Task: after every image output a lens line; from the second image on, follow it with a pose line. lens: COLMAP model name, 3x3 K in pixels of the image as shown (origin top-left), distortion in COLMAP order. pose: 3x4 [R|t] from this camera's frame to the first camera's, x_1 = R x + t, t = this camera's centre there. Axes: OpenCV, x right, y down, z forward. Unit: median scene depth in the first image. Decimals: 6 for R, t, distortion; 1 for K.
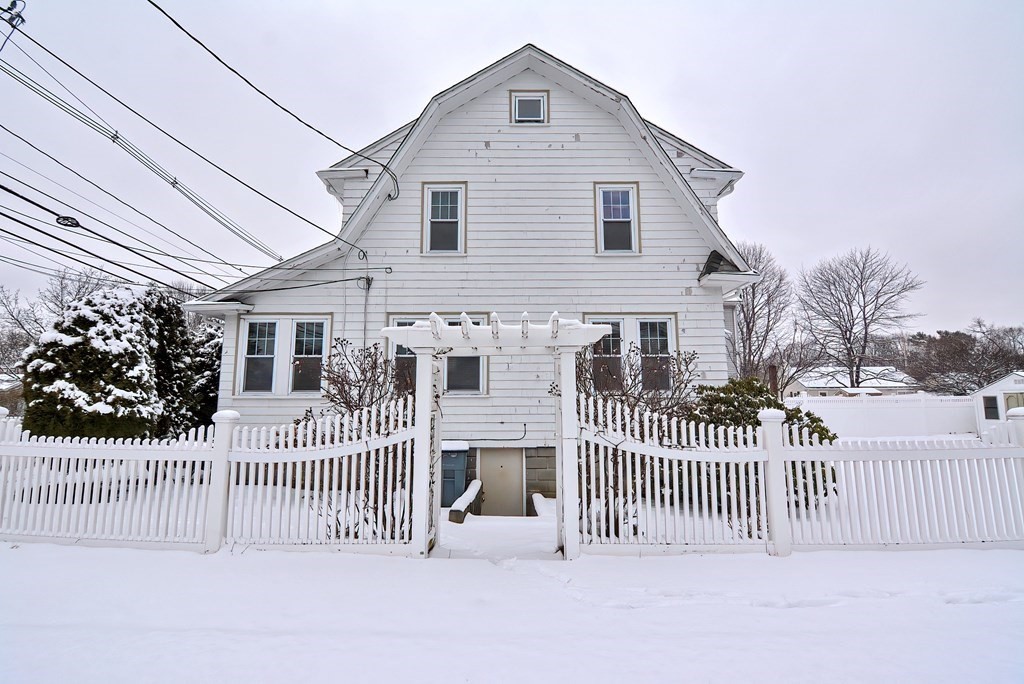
lens RADIAL K [[508.4, 0, 508.4], [0, 508.4, 335.4], [0, 0, 1]] dist [-0.003595, -0.012235]
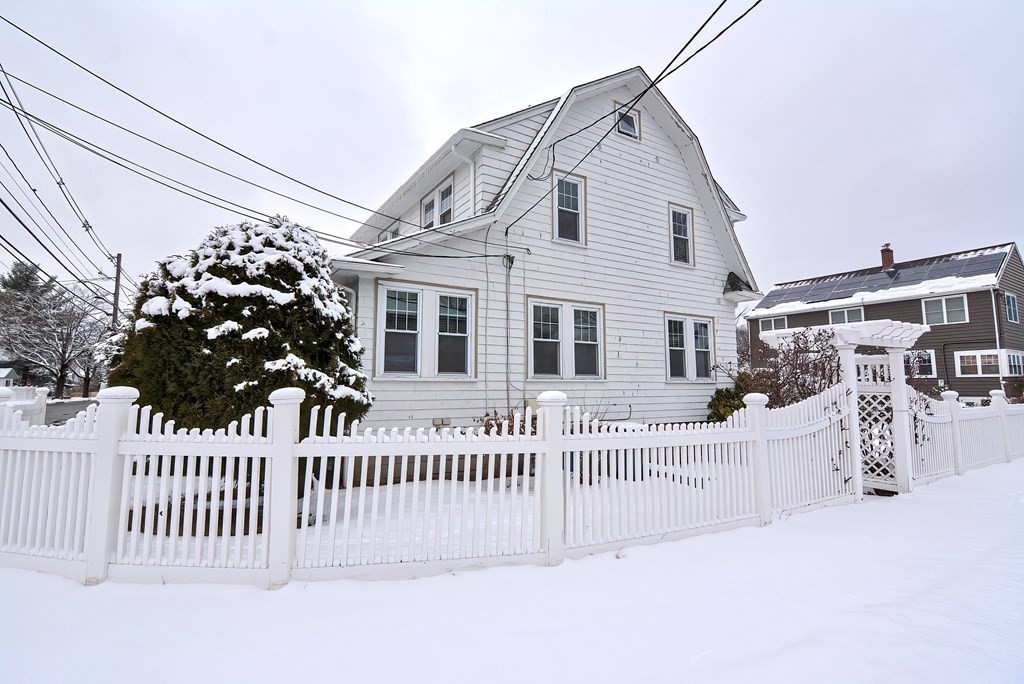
lens RADIAL K [[508.4, 0, 508.4], [0, 508.4, 335.4], [0, 0, 1]] dist [-0.003595, -0.012235]
pose [[0.845025, 0.057291, 0.531649, -0.781806], [-0.074343, 0.997175, 0.010706, 0.025586], [-0.529534, -0.048571, 0.846897, 0.184590]]
